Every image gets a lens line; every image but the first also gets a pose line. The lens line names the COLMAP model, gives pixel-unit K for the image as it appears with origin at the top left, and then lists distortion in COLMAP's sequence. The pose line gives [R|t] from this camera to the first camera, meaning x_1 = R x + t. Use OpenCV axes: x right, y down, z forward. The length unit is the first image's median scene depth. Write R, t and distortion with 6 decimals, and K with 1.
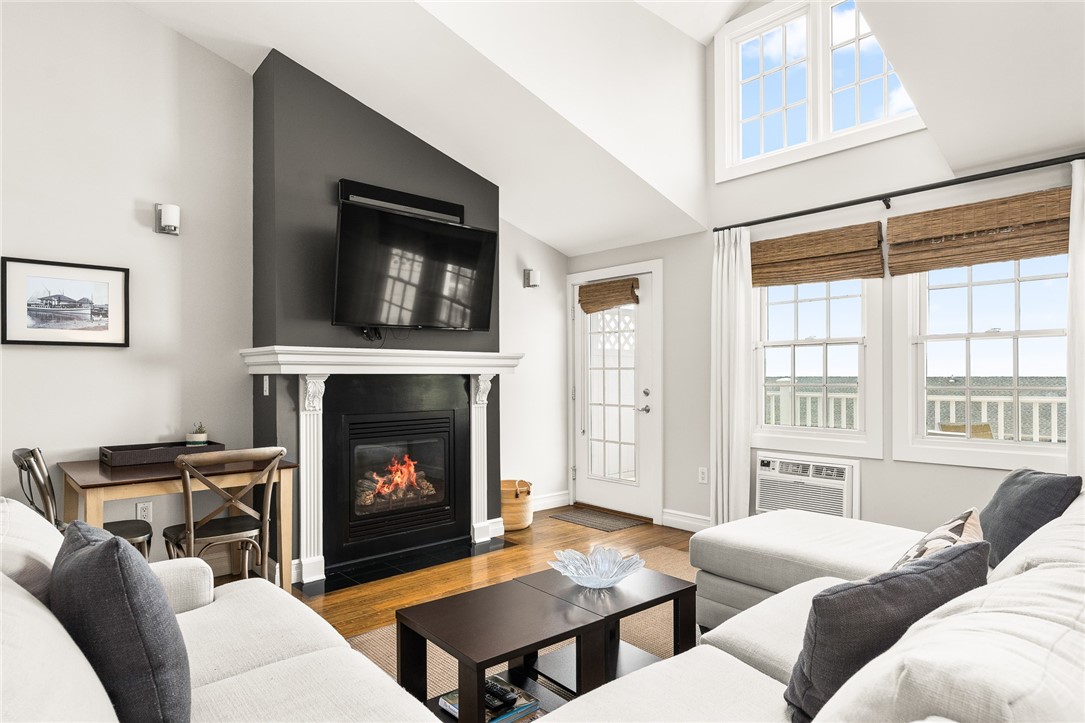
lens RADIAL K [[616.9, 0, 542.2], [0, 616.9, 370.7], [0, 0, 1]] dist [0.003546, 0.001005]
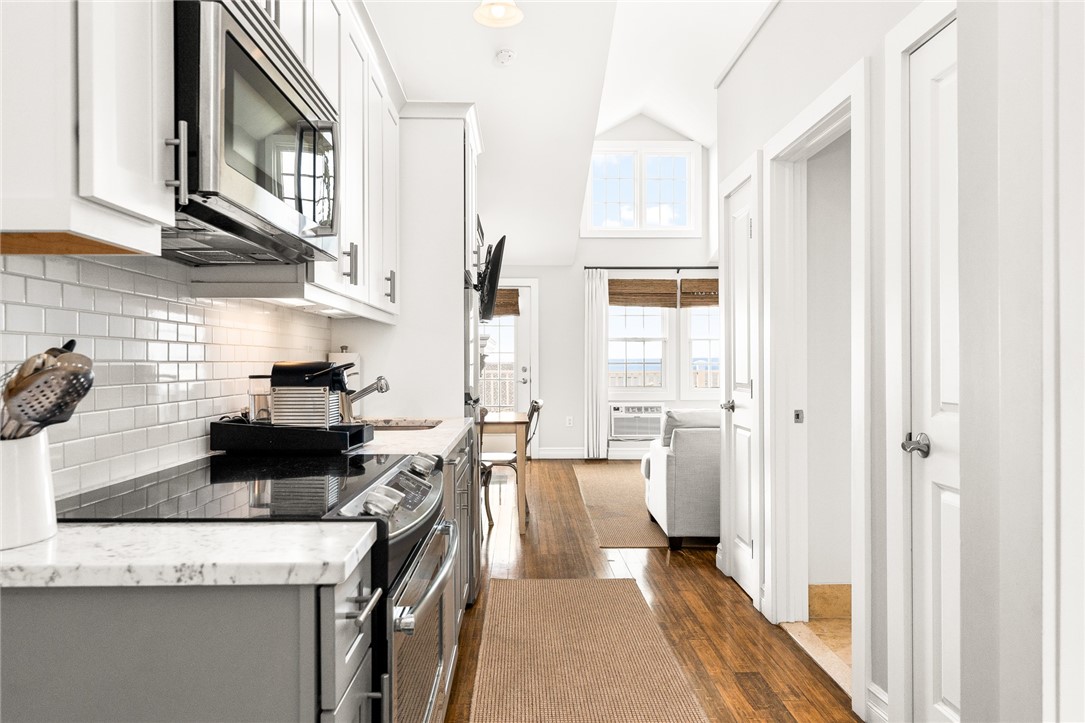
lens RADIAL K [[731.6, 0, 543.5], [0, 731.6, 360.3], [0, 0, 1]] dist [0.012230, 0.000903]
pose [[0.640451, 0.004311, 0.767987, -1.357669], [-0.007921, 0.999968, 0.000993, 0.014477], [-0.767958, -0.006719, 0.640465, -0.153955]]
